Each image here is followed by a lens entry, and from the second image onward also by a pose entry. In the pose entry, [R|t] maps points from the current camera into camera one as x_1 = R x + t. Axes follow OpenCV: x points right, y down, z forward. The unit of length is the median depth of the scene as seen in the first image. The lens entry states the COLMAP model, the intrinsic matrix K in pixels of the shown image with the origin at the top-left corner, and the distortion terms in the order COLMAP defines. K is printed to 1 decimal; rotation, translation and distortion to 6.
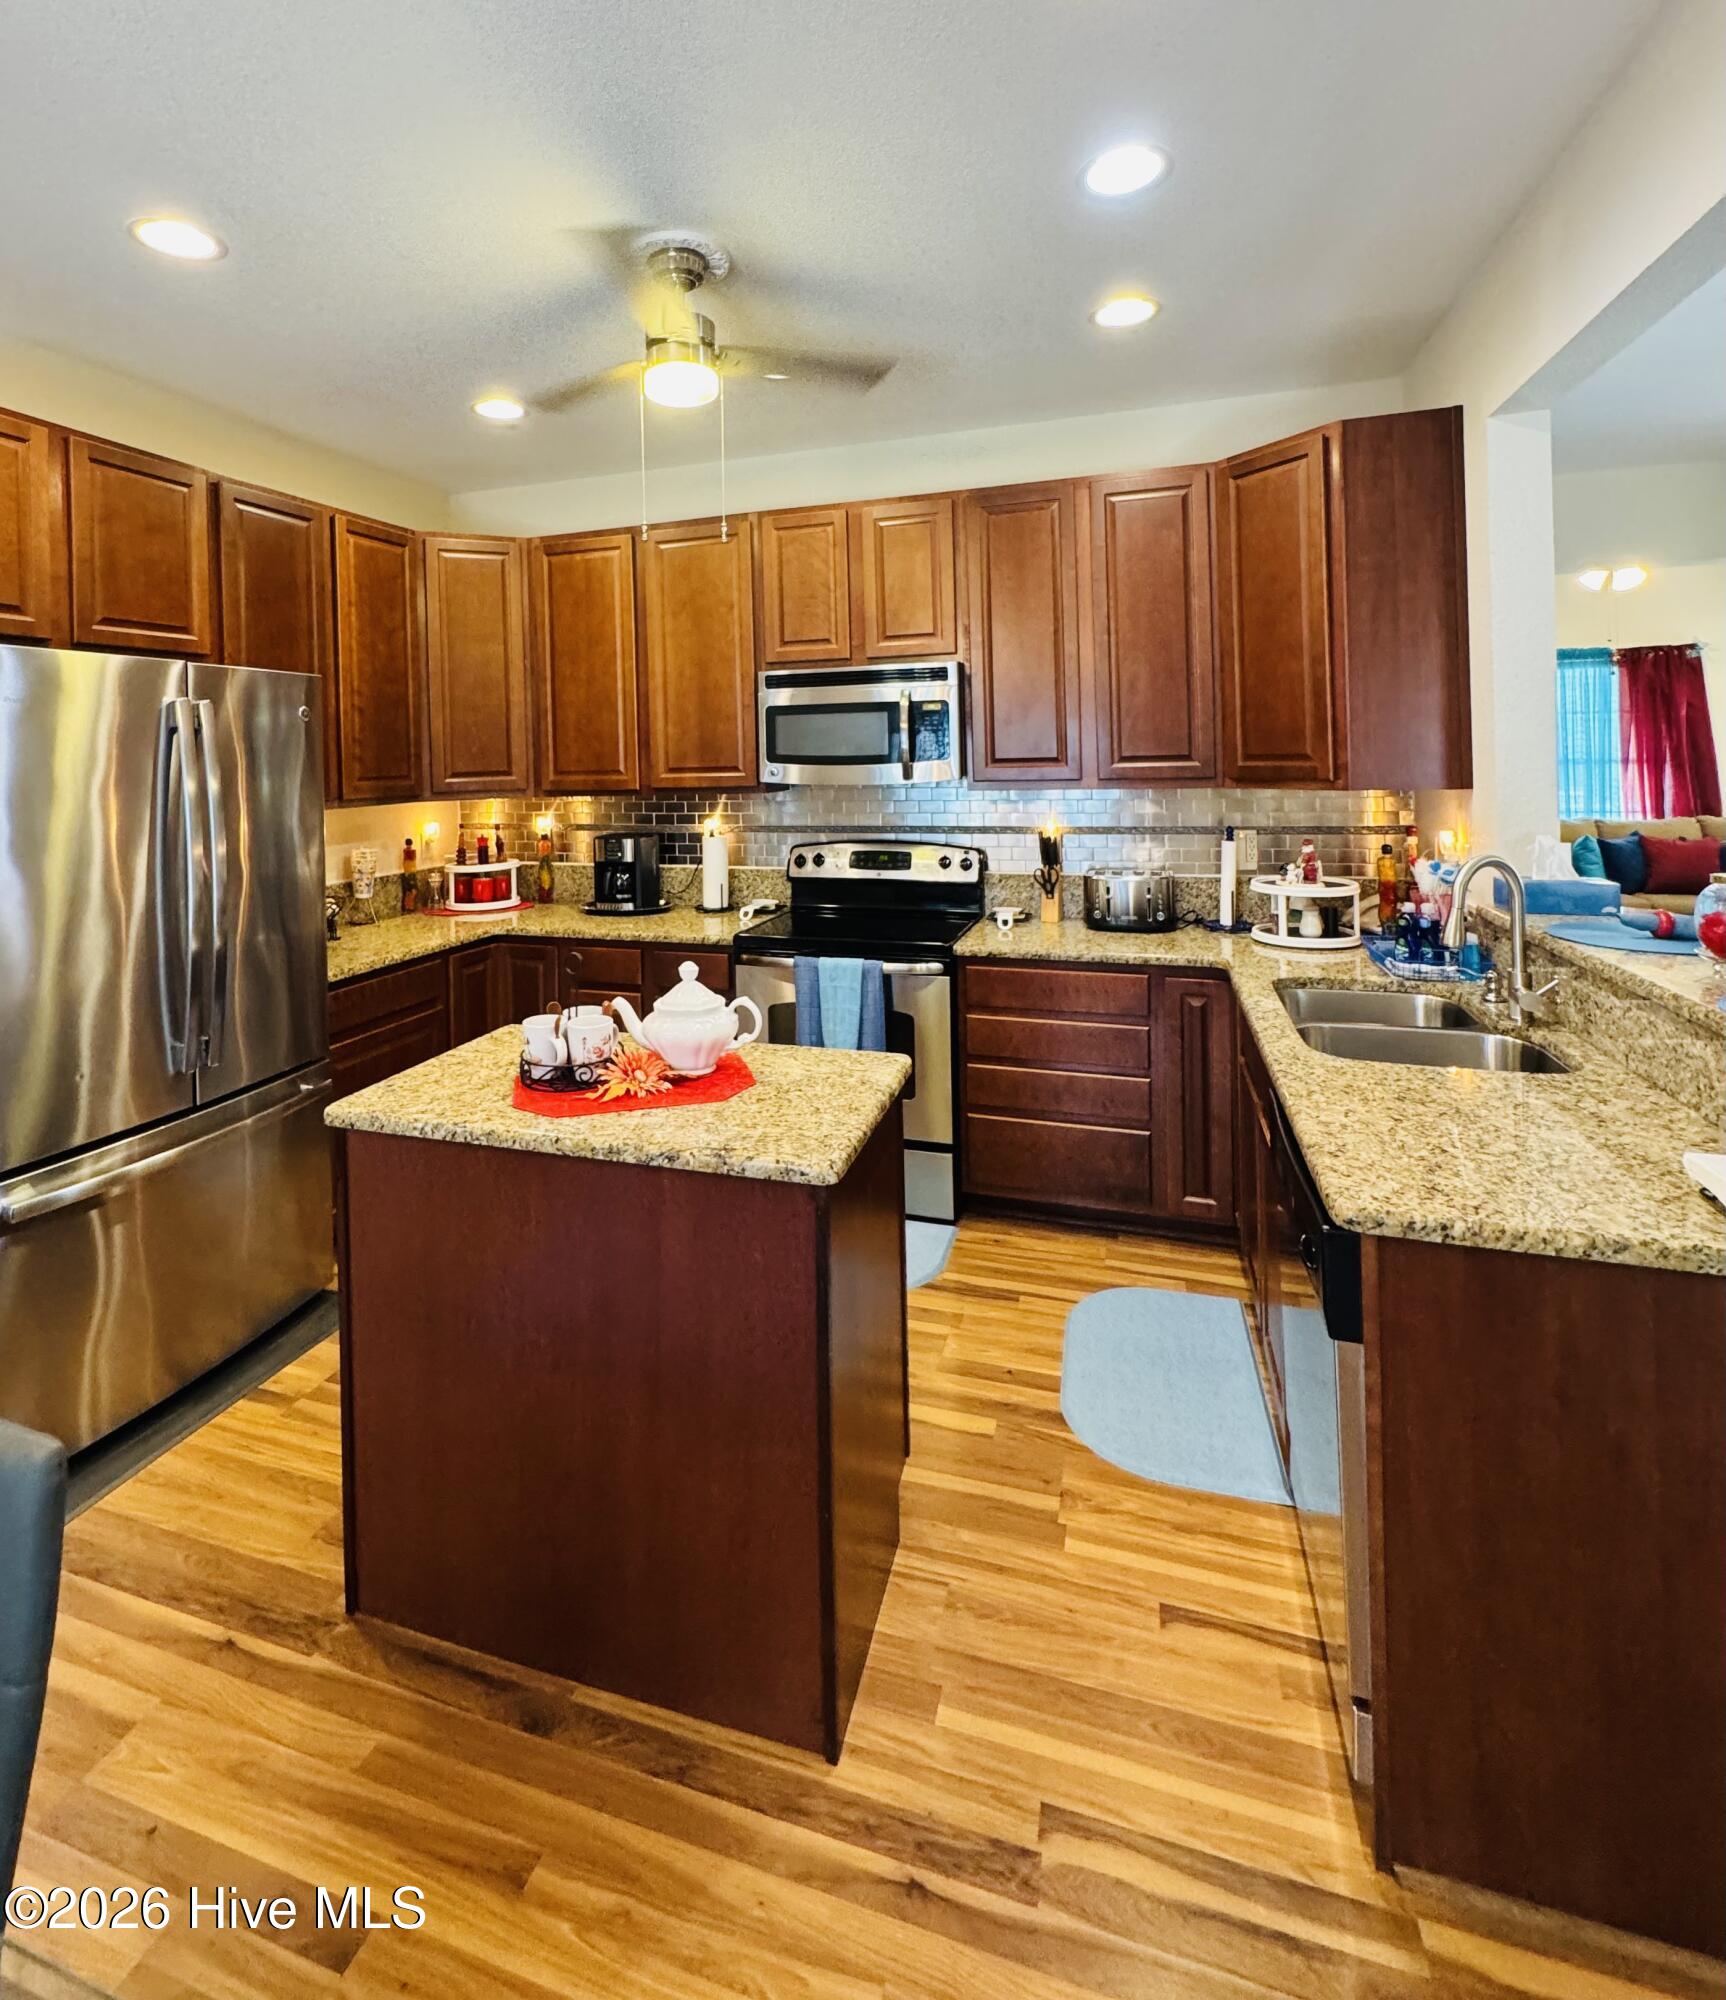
lens RADIAL K [[975.3, 0, 856.3], [0, 975.3, 761.3], [0, 0, 1]] dist [-0.000490, -0.001014]
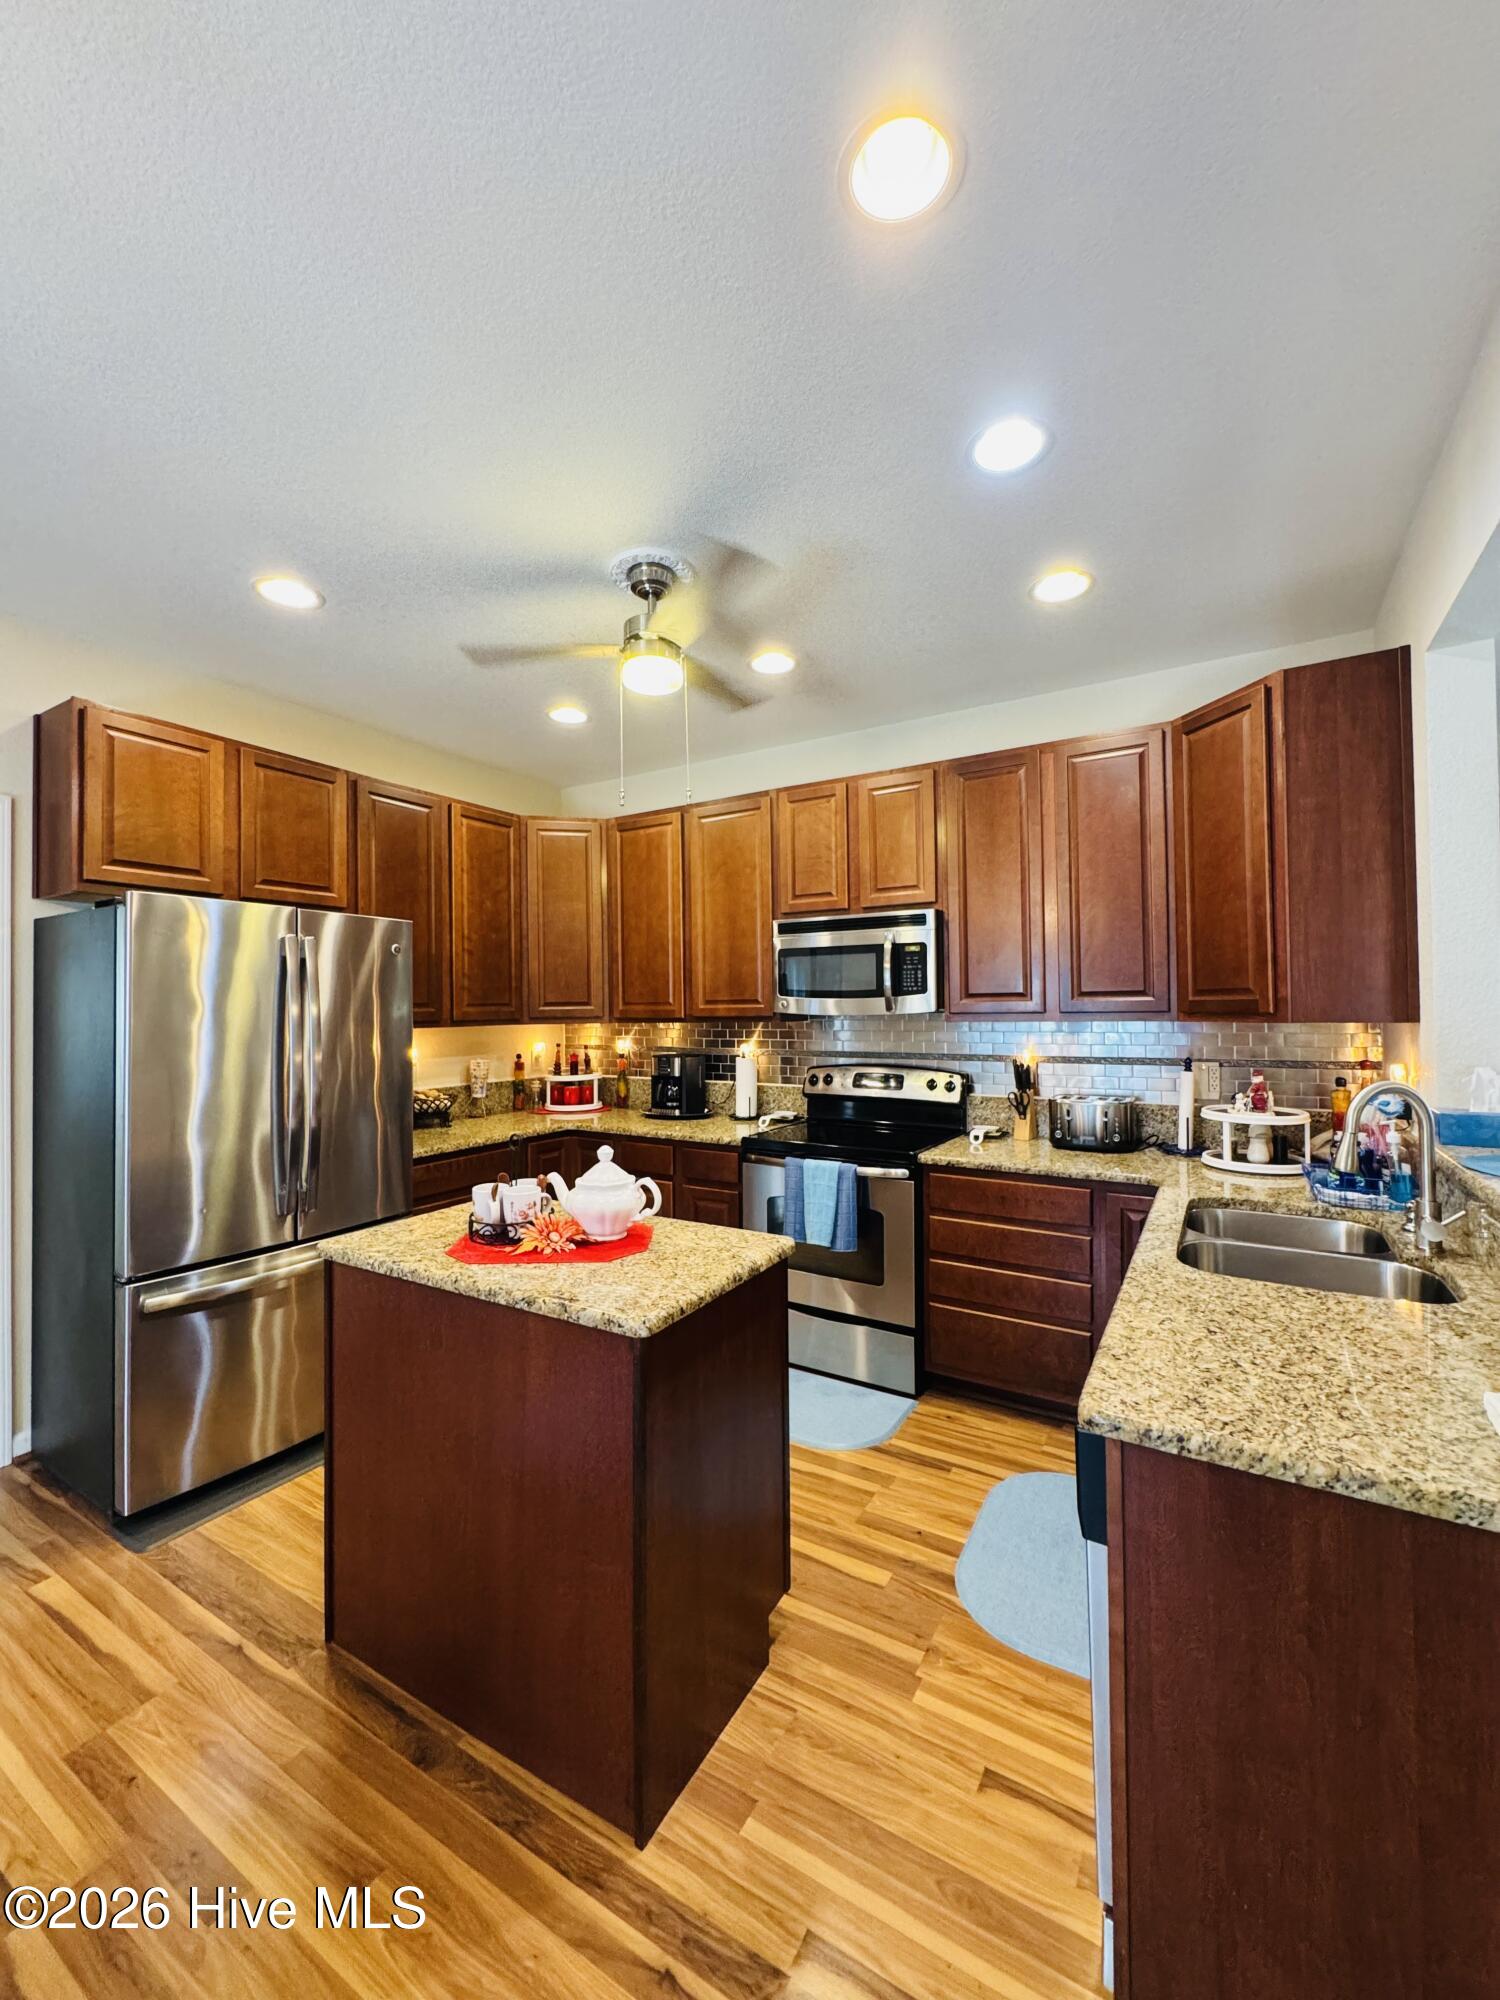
lens RADIAL K [[800.1, 0, 757.2], [0, 800.1, 997.5], [0, 0, 1]] dist [-0.002102, 0.000231]
pose [[0.977962, 0.010616, -0.208511, 0.125369], [-0.012731, 0.999880, -0.008801, 0.017338], [0.208393, 0.011262, 0.977980, 0.044246]]
